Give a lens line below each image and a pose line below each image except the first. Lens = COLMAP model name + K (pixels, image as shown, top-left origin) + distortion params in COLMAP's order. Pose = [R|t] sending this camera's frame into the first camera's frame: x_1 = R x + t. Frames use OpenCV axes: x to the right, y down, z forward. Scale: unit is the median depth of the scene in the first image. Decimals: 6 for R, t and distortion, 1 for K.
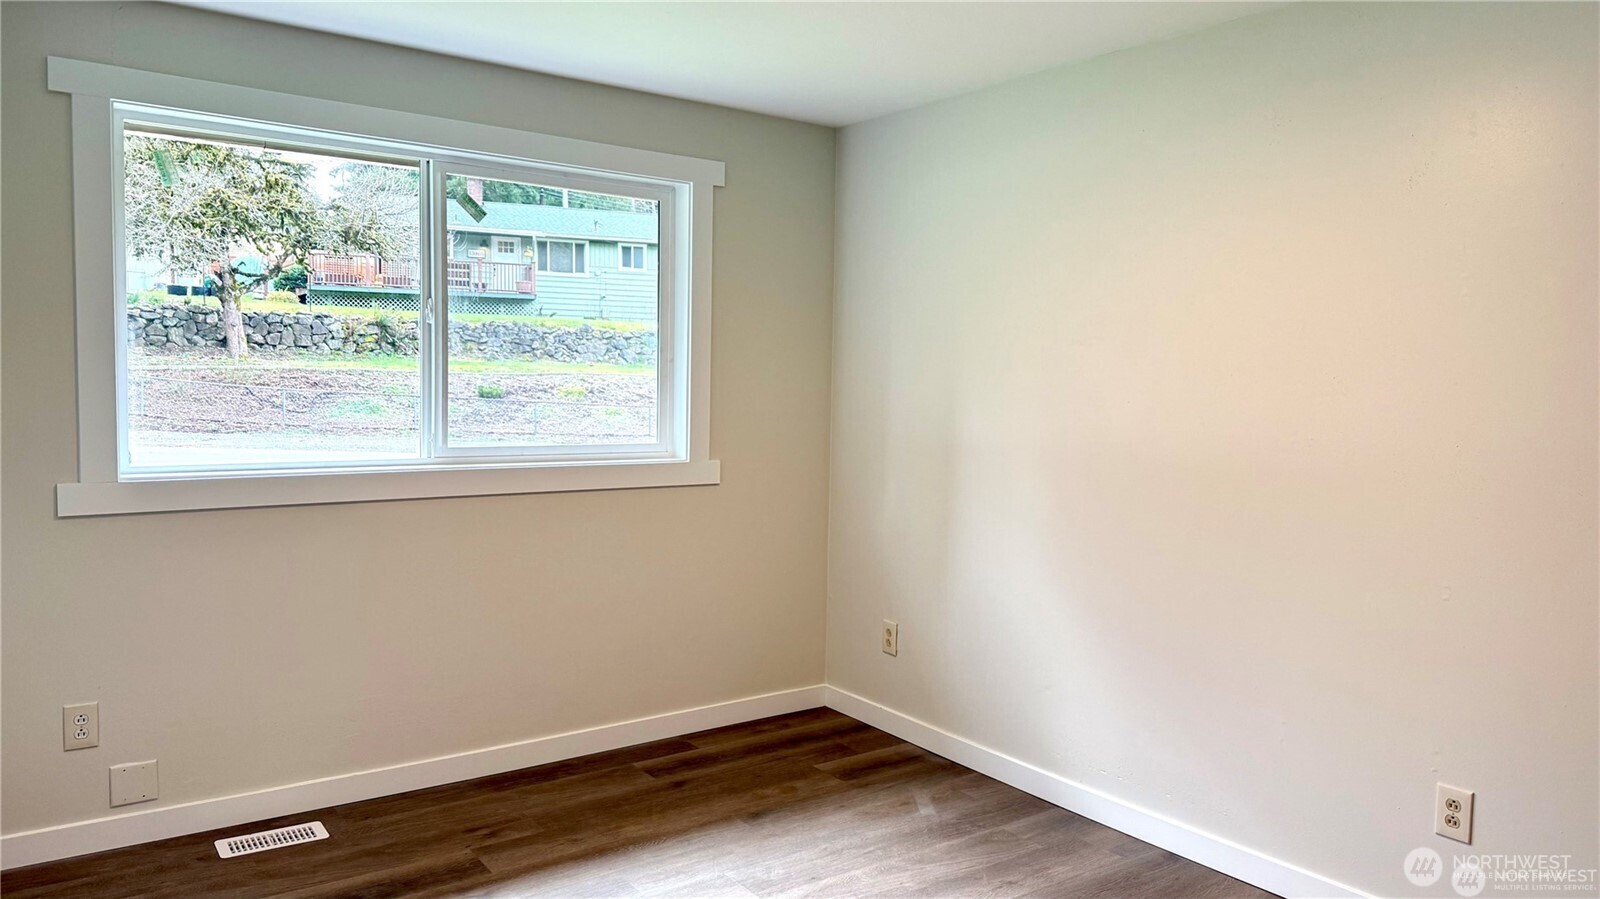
lens RADIAL K [[1134.4, 0, 810.1], [0, 1134.4, 452.5], [0, 0, 1]] dist [0.047657, -0.052151]
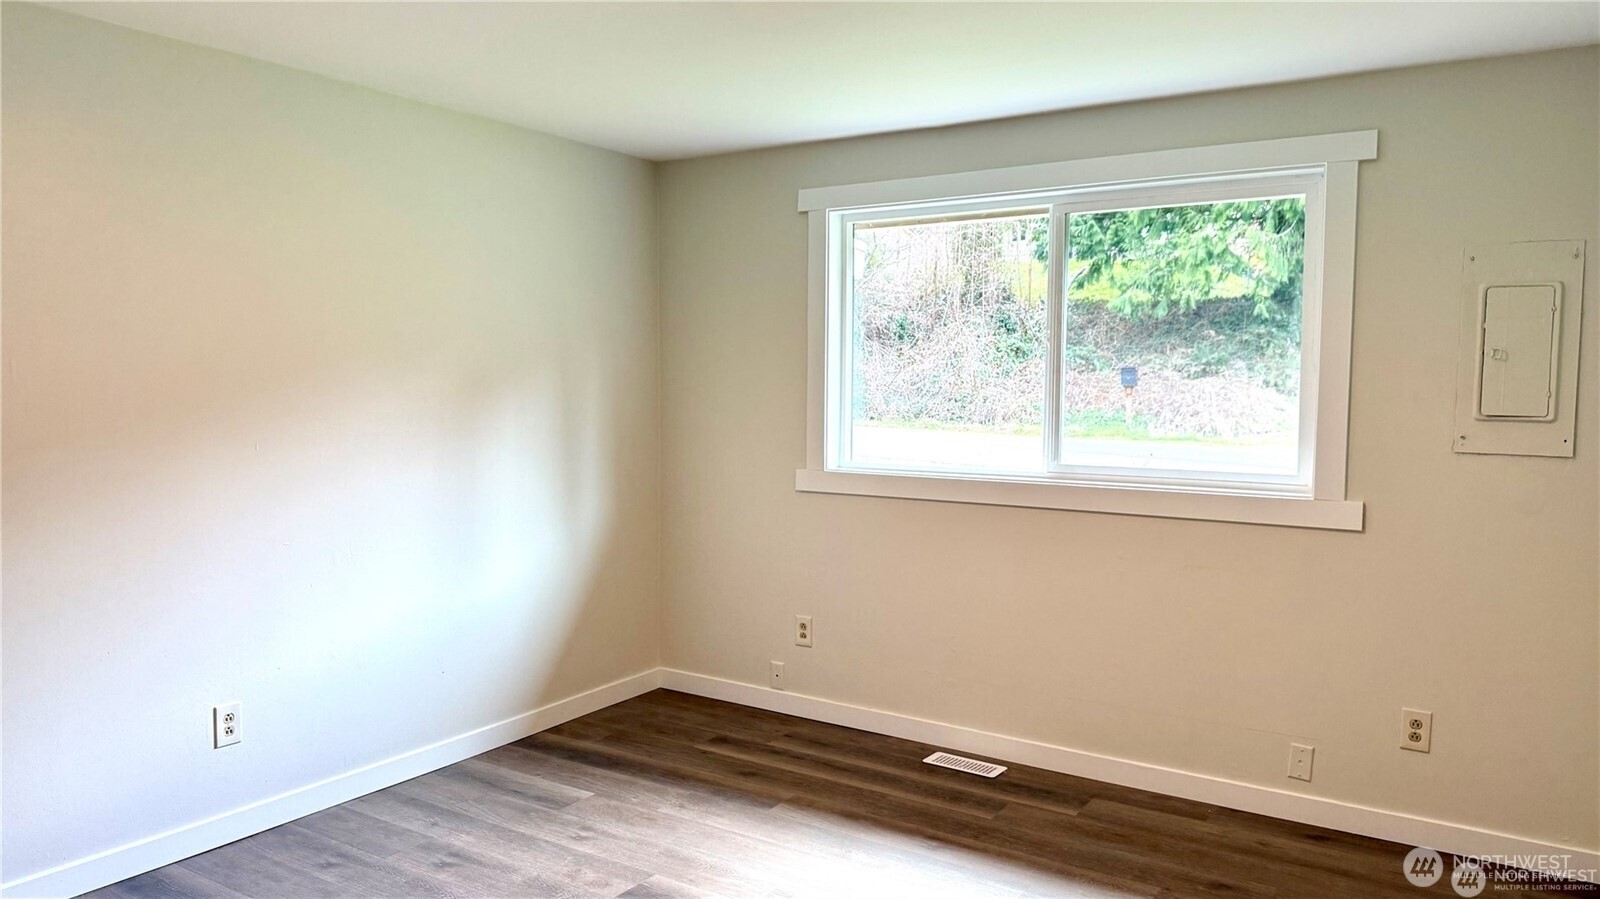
lens RADIAL K [[1134.4, 0, 798.9], [0, 1134.4, 454.9], [0, 0, 1]] dist [0.047657, -0.052151]
pose [[0.335929, 0.042942, -0.940908, 0.563990], [-0.058510, 0.997982, 0.024657, -0.021260], [0.940068, 0.046770, 0.337763, 0.359486]]
